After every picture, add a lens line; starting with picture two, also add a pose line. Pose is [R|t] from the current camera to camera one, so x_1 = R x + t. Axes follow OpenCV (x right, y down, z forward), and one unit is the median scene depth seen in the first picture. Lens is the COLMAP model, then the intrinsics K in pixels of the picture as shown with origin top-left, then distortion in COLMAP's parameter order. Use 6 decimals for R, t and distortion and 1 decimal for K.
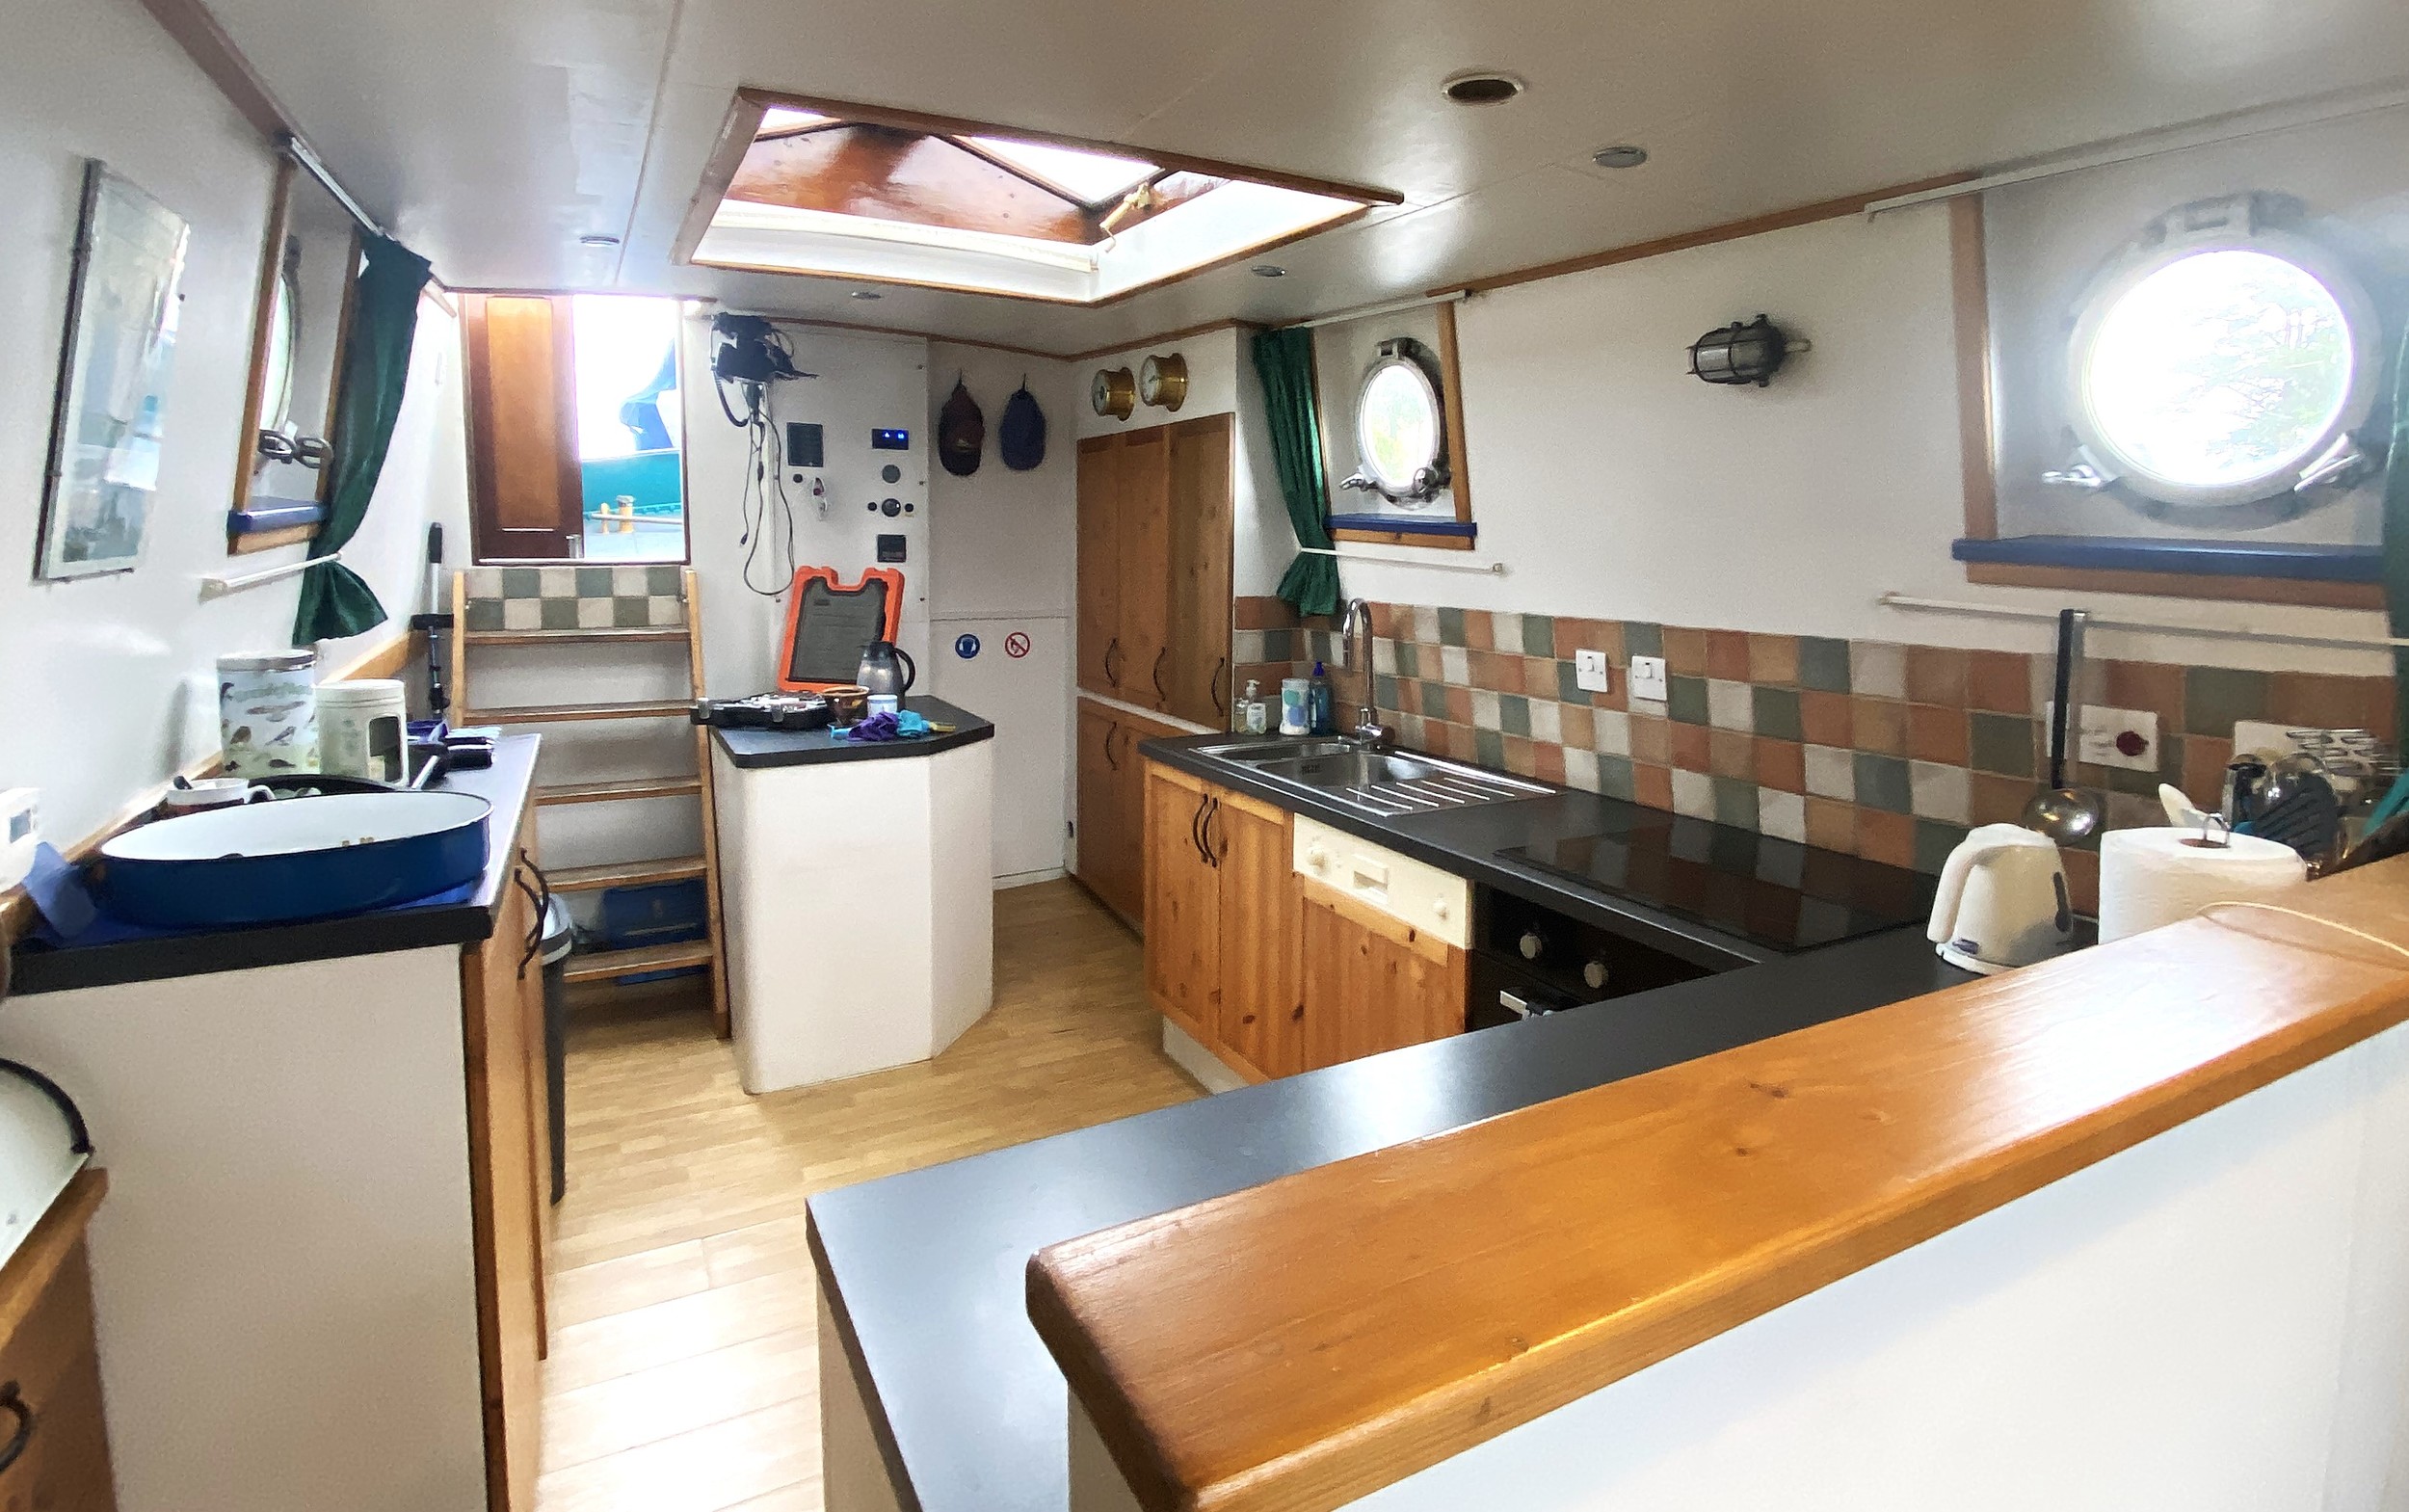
lens RADIAL K [[1258.3, 0, 1253.0], [0, 1258.3, 653.7], [0, 0, 1]] dist [0.036825, -0.034245]
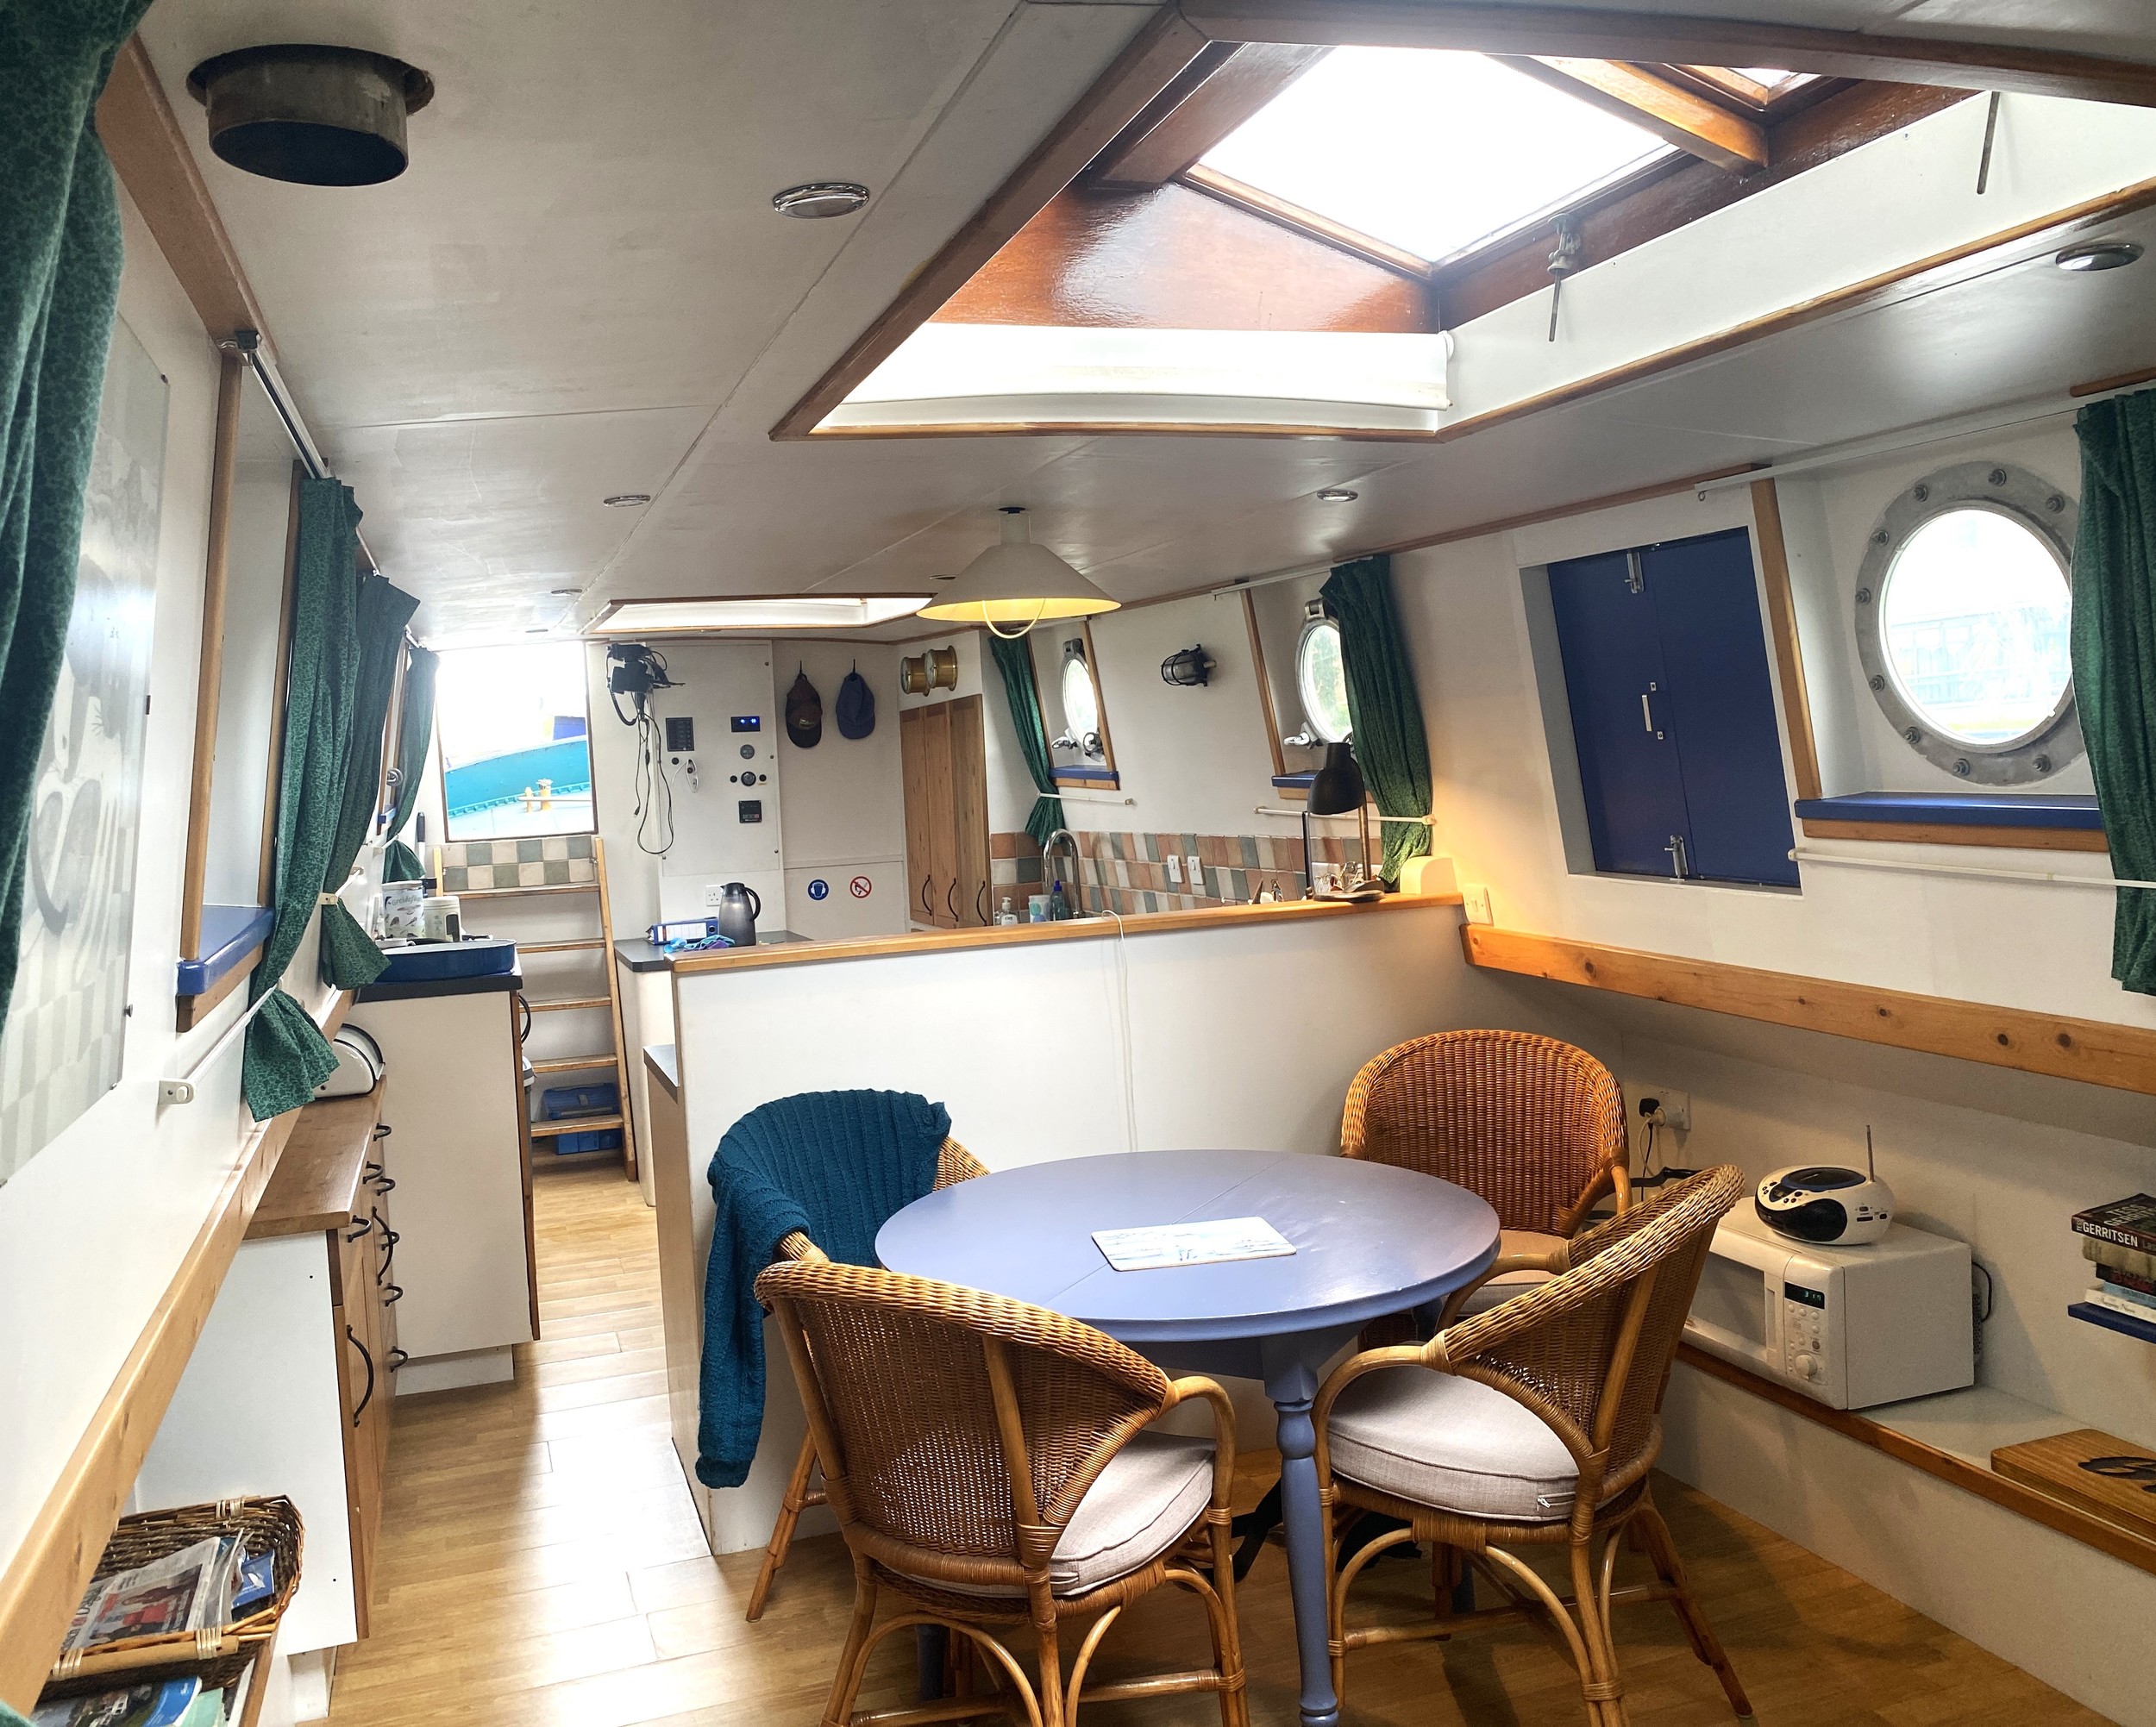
lens RADIAL K [[1709.8, 0, 1036.0], [0, 1709.8, 871.8], [0, 0, 1]] dist [0.008435, -0.002527]
pose [[0.984084, -0.050721, -0.170311, 0.323829], [0.044772, 0.998251, -0.038597, 0.062779], [0.171971, 0.030358, 0.984634, -0.714557]]
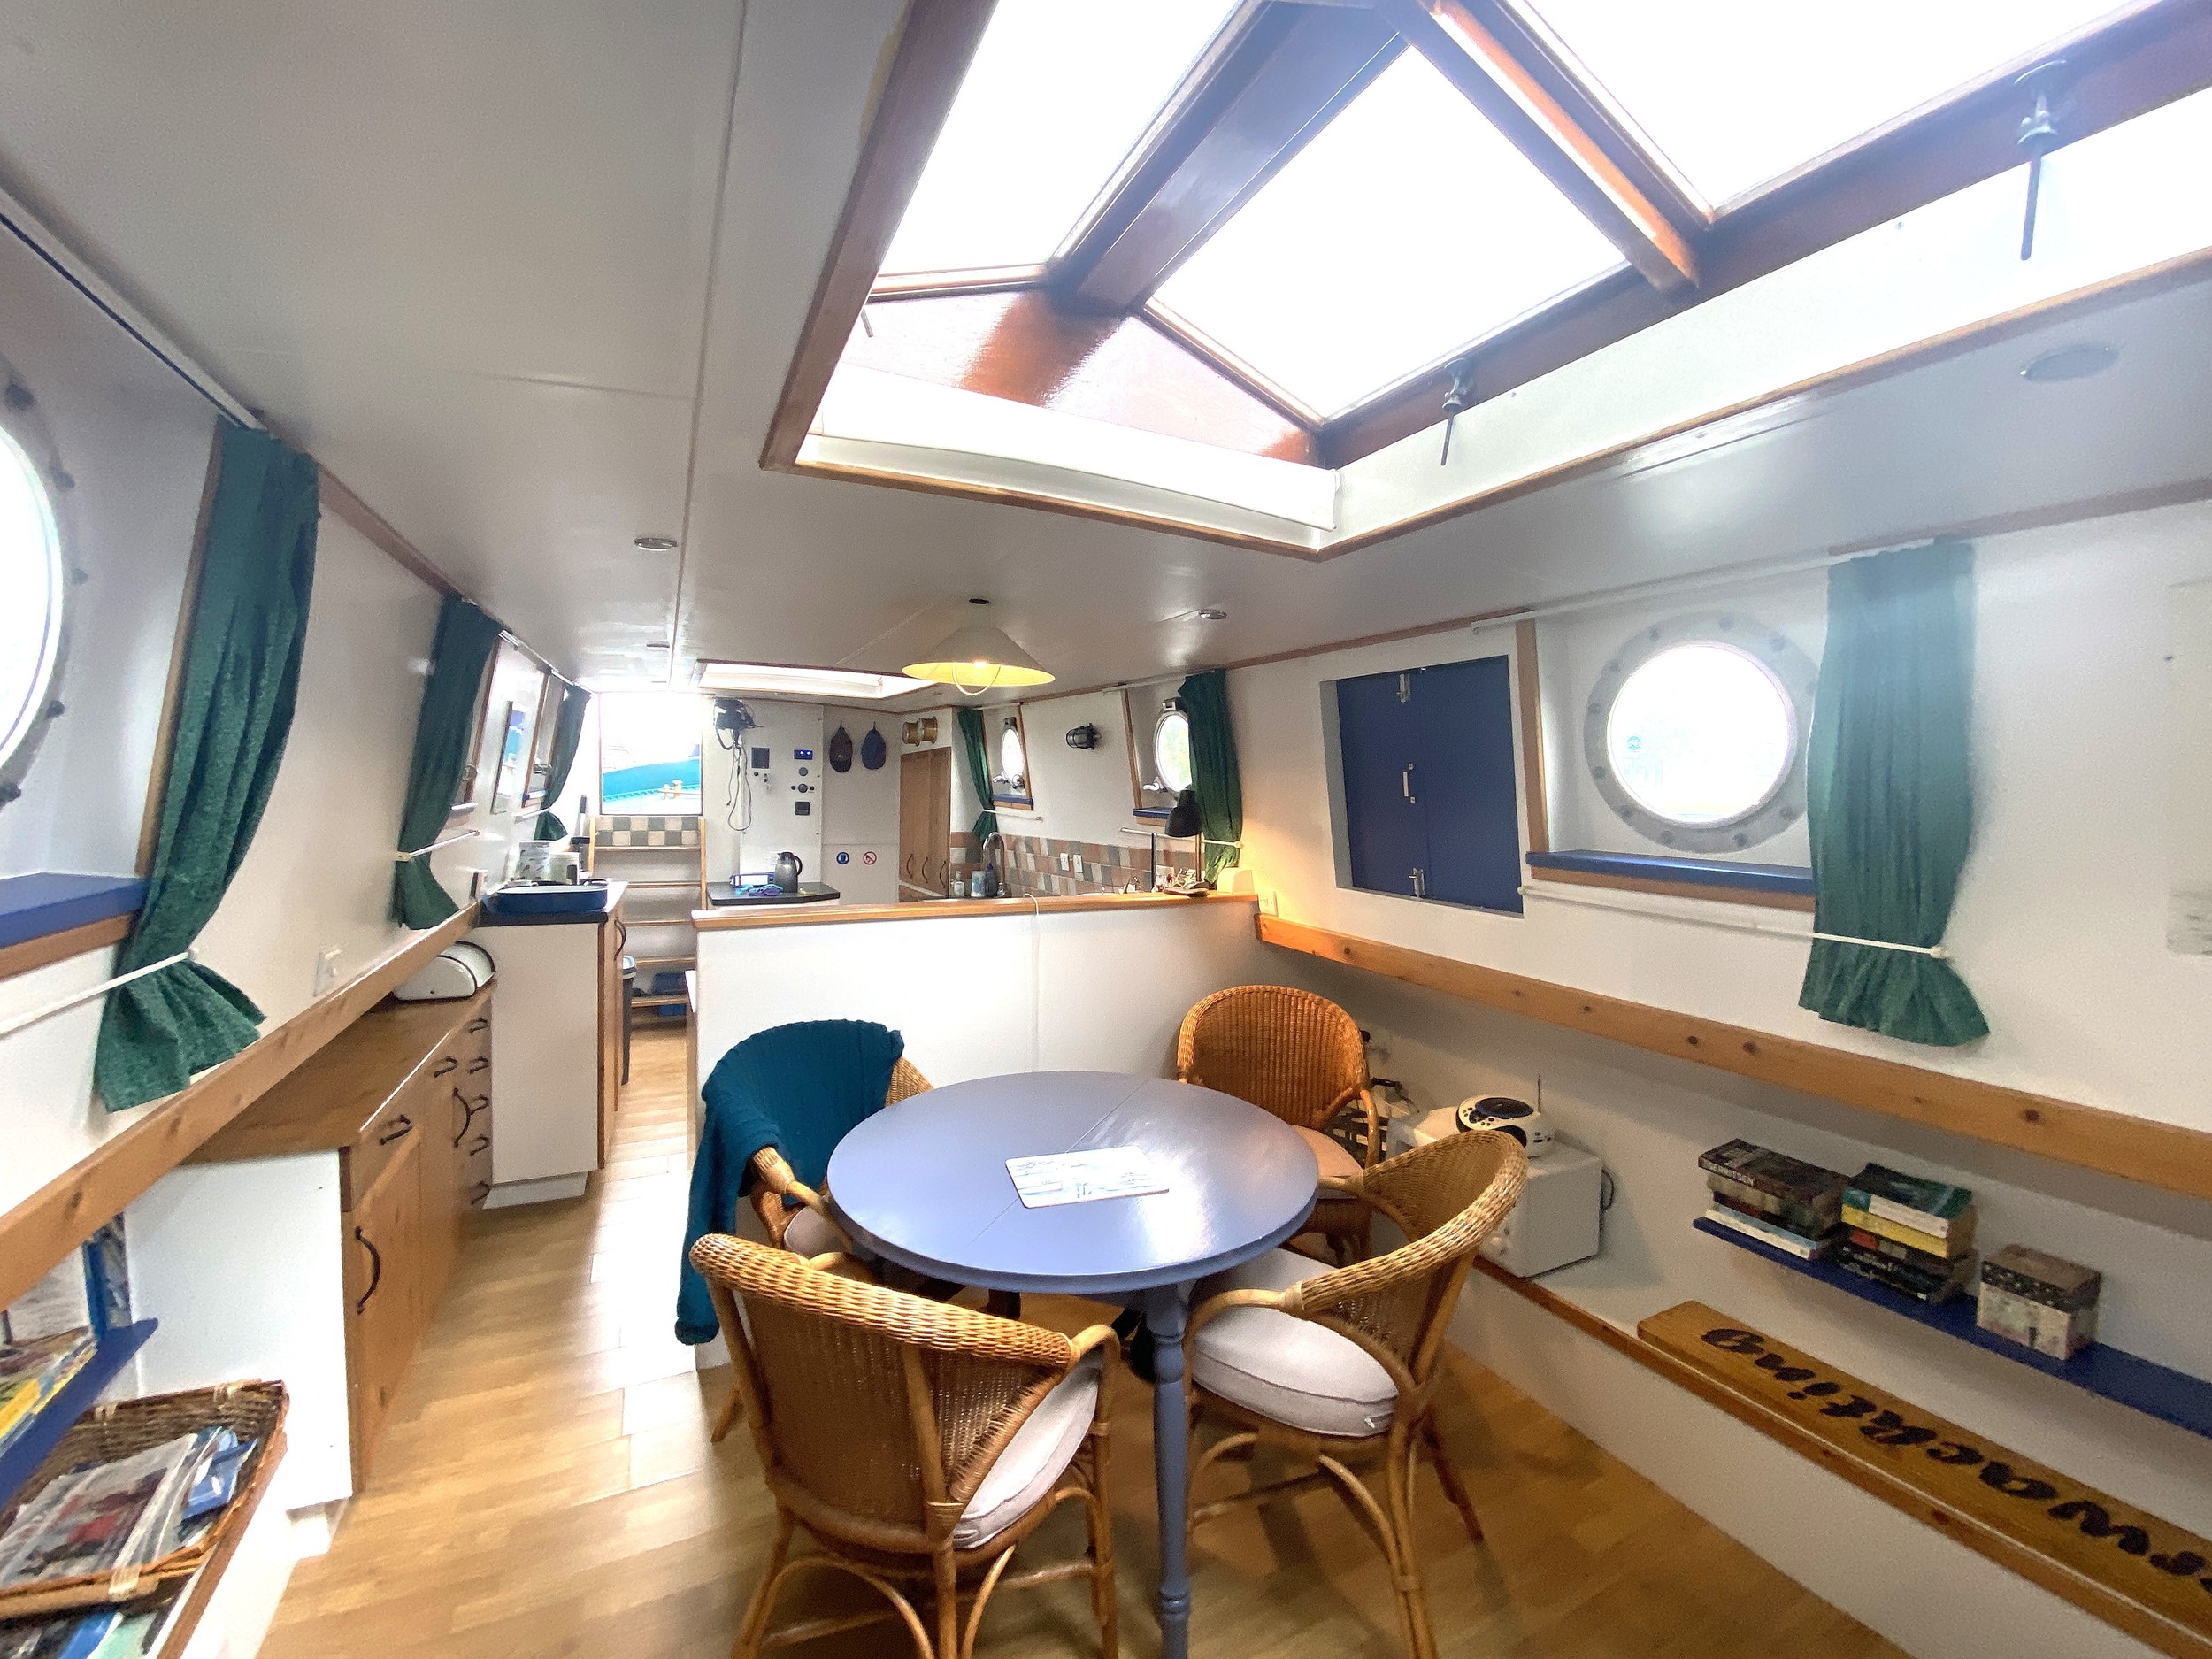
lens RADIAL K [[892.5, 0, 1106.0], [0, 892.5, 829.5], [0, 0, 1]] dist [0.017271, -0.016470]
pose [[0.999593, 0.008974, -0.027095, 0.281915], [-0.010678, 0.997929, -0.063432, 0.042255], [0.026470, 0.063695, 0.997618, -0.486681]]
